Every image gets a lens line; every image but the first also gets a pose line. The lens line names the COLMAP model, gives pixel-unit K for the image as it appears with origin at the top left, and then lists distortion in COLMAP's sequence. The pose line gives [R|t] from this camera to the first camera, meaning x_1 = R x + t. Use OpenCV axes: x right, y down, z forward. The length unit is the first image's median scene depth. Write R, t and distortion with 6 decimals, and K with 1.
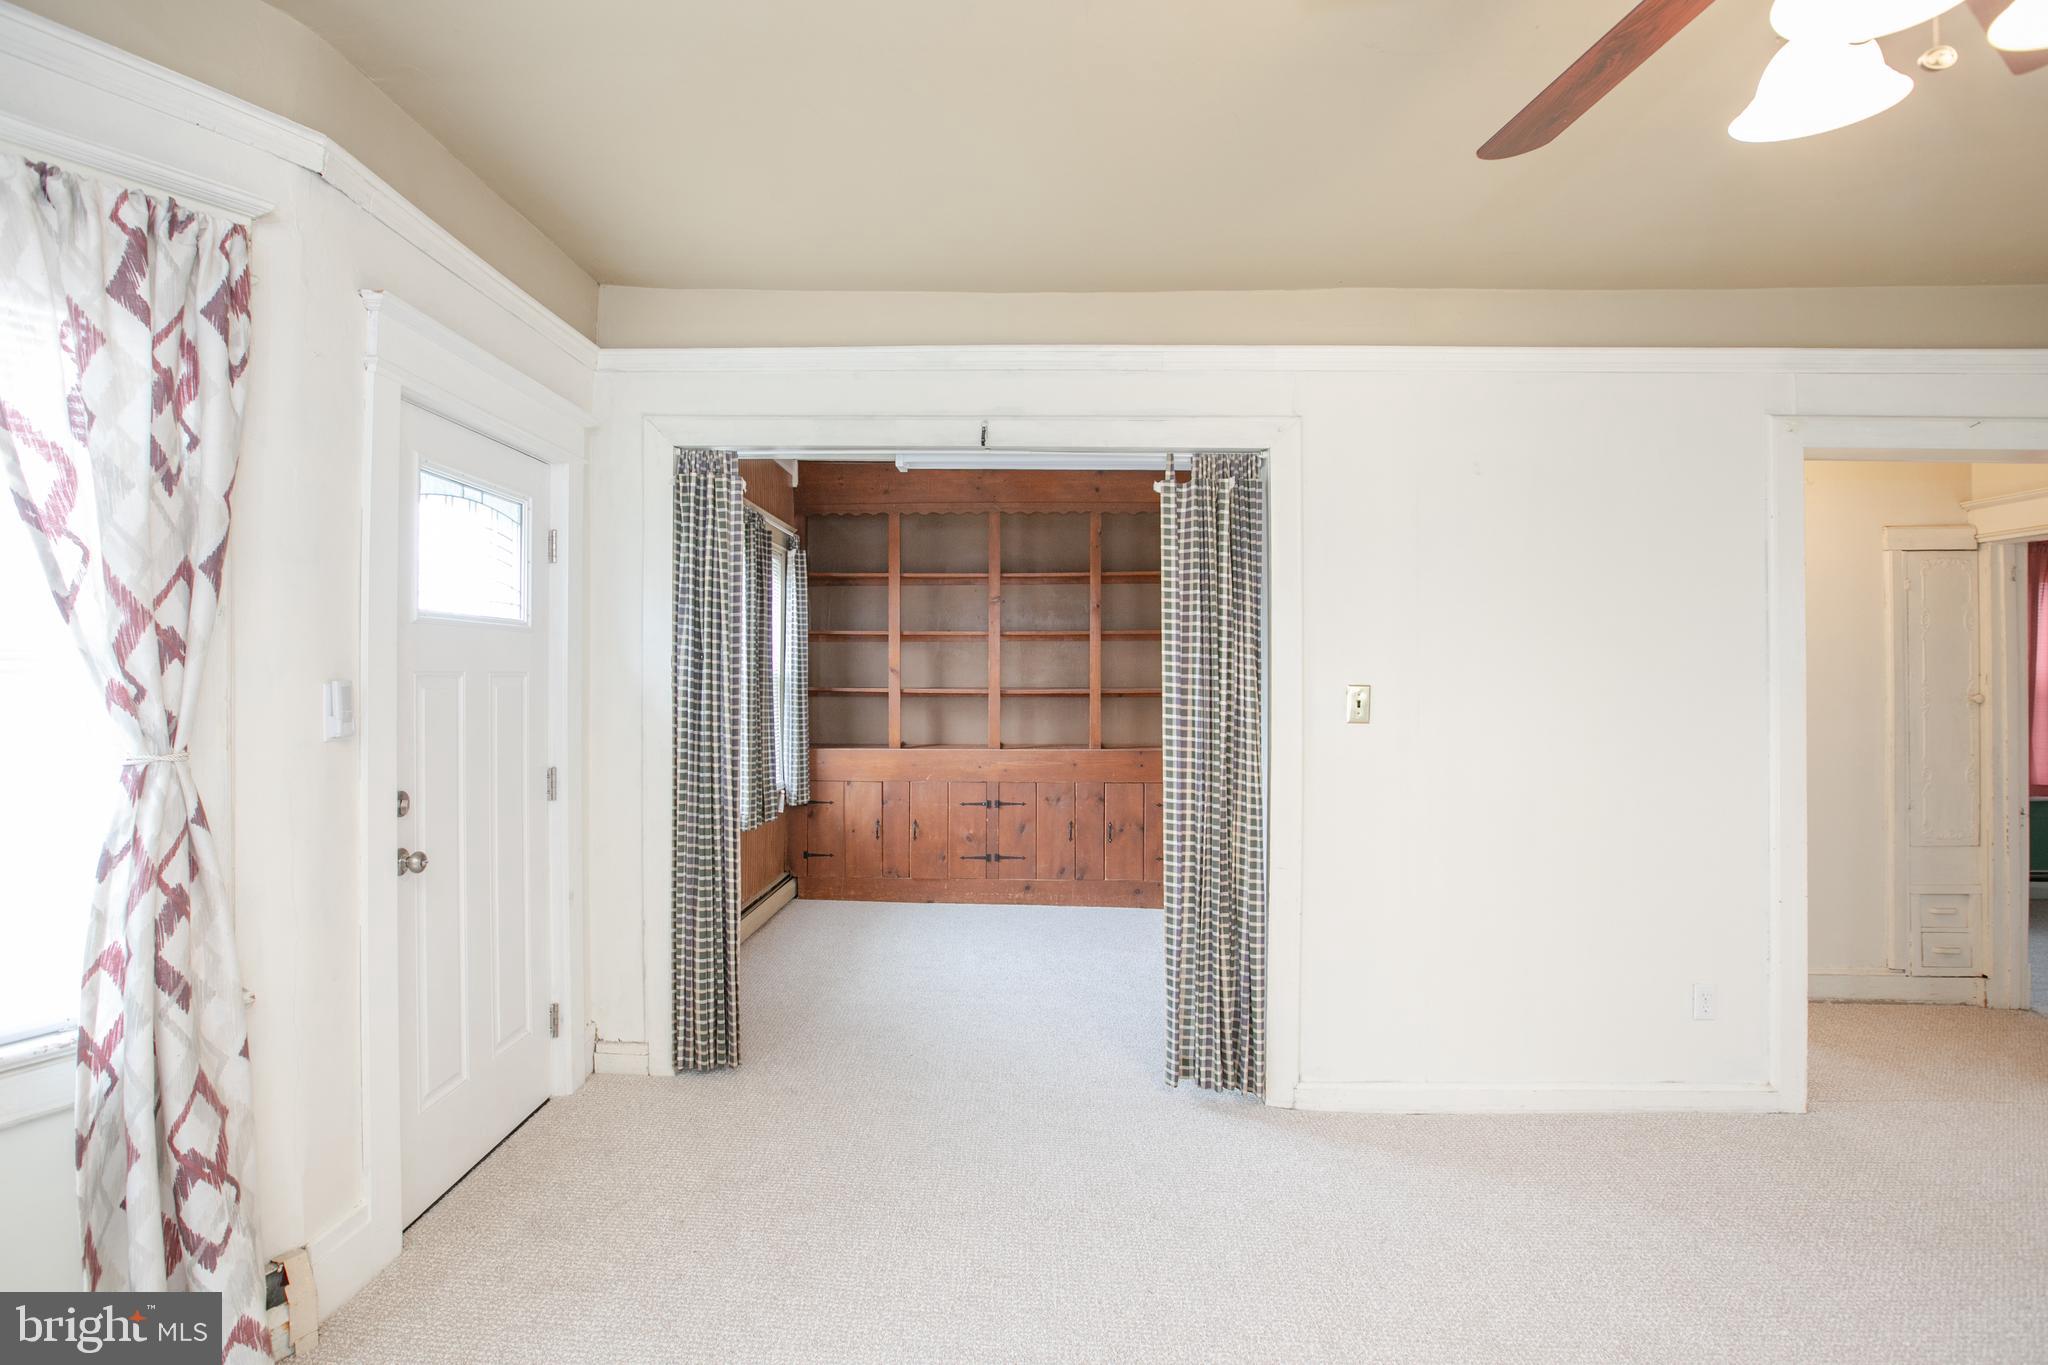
lens RADIAL K [[963.3, 0, 1026.6], [0, 963.3, 672.5], [0, 0, 1]] dist [-0.048880, 0.016373]
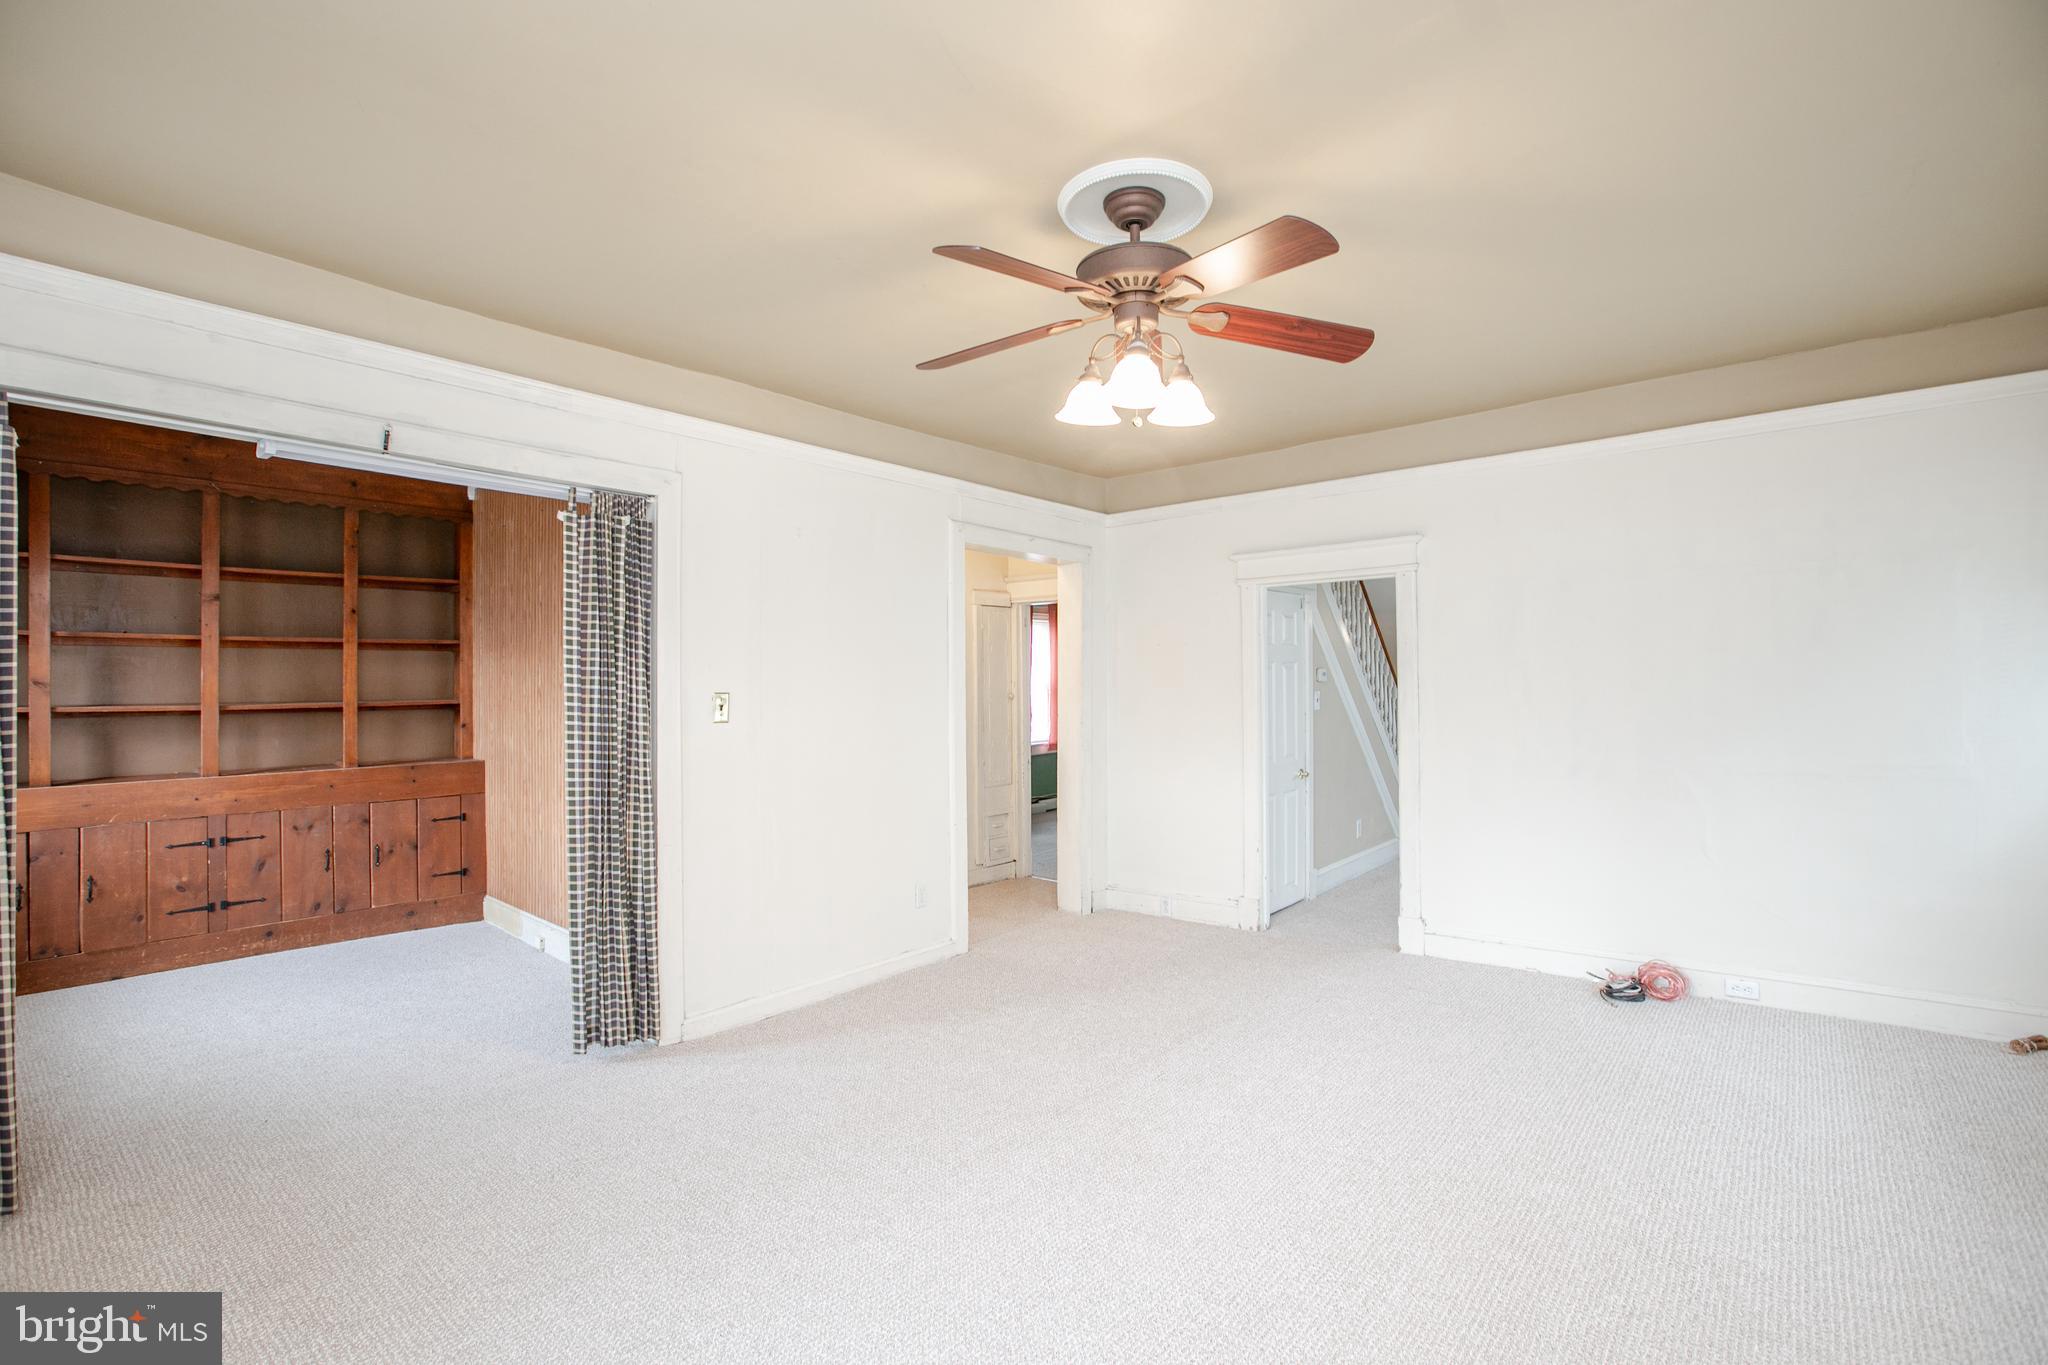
lens RADIAL K [[969.3, 0, 1021.0], [0, 969.3, 688.6], [0, 0, 1]] dist [-0.046107, 0.024442]
pose [[0.606789, -0.010187, 0.794797, -0.419538], [0.003559, 0.999943, 0.010099, -0.003980], [-0.794855, -0.003300, 0.606791, -0.087232]]
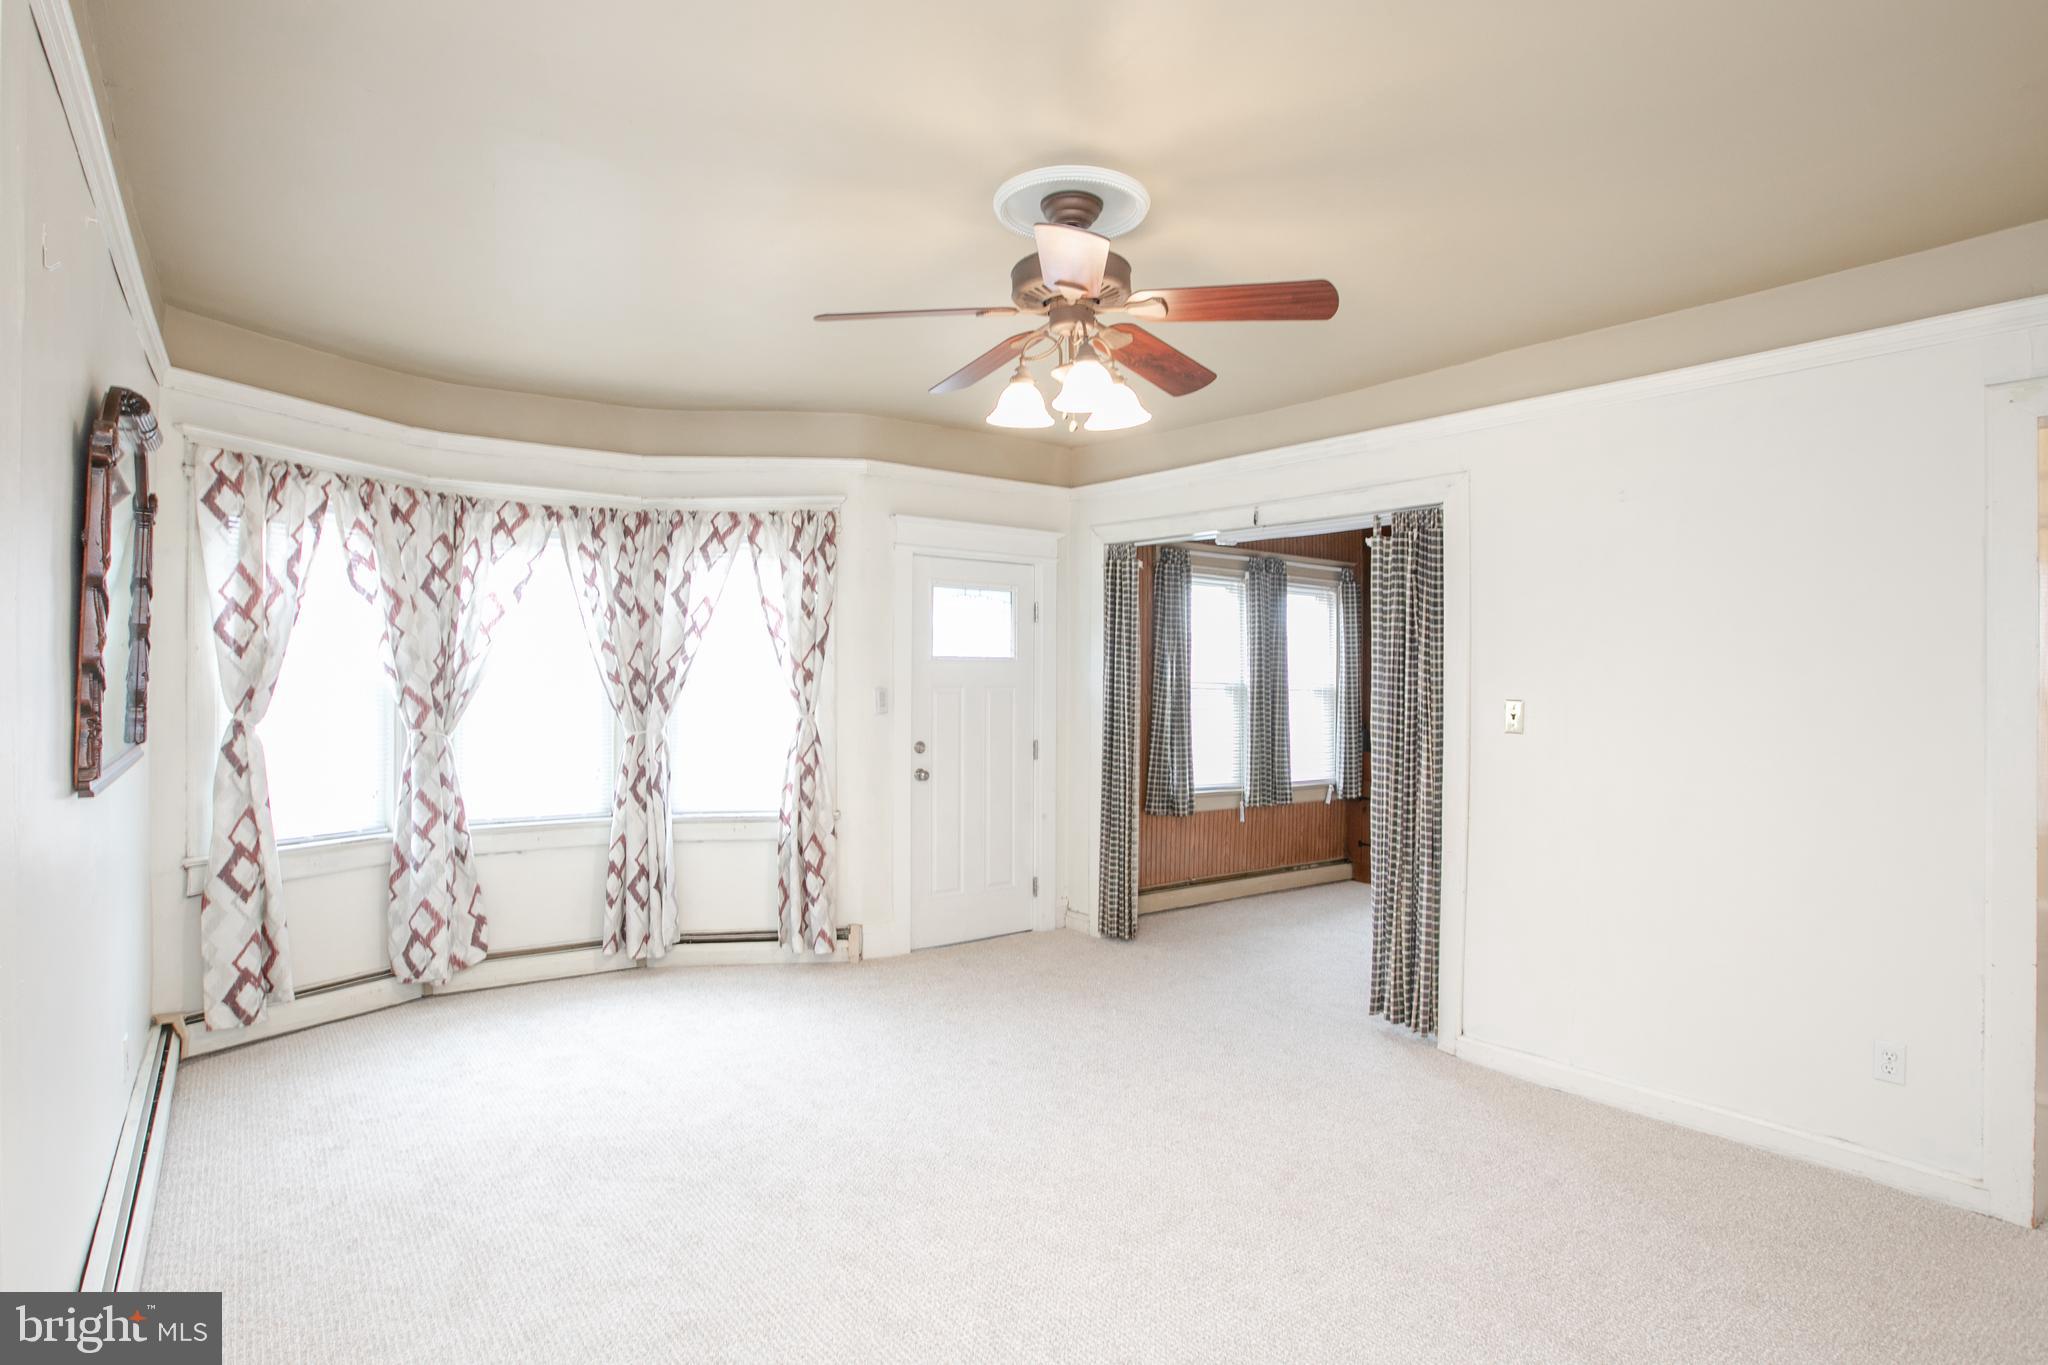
lens RADIAL K [[1023.4, 0, 1024.0], [0, 1023.4, 682.5], [0, 0, 1]] dist [-0.023794, 0.002163]
pose [[0.651689, 0.001025, -0.758486, 0.865707], [-0.004057, 0.999989, -0.002134, -0.001951], [0.758476, 0.004468, 0.651686, -0.228481]]
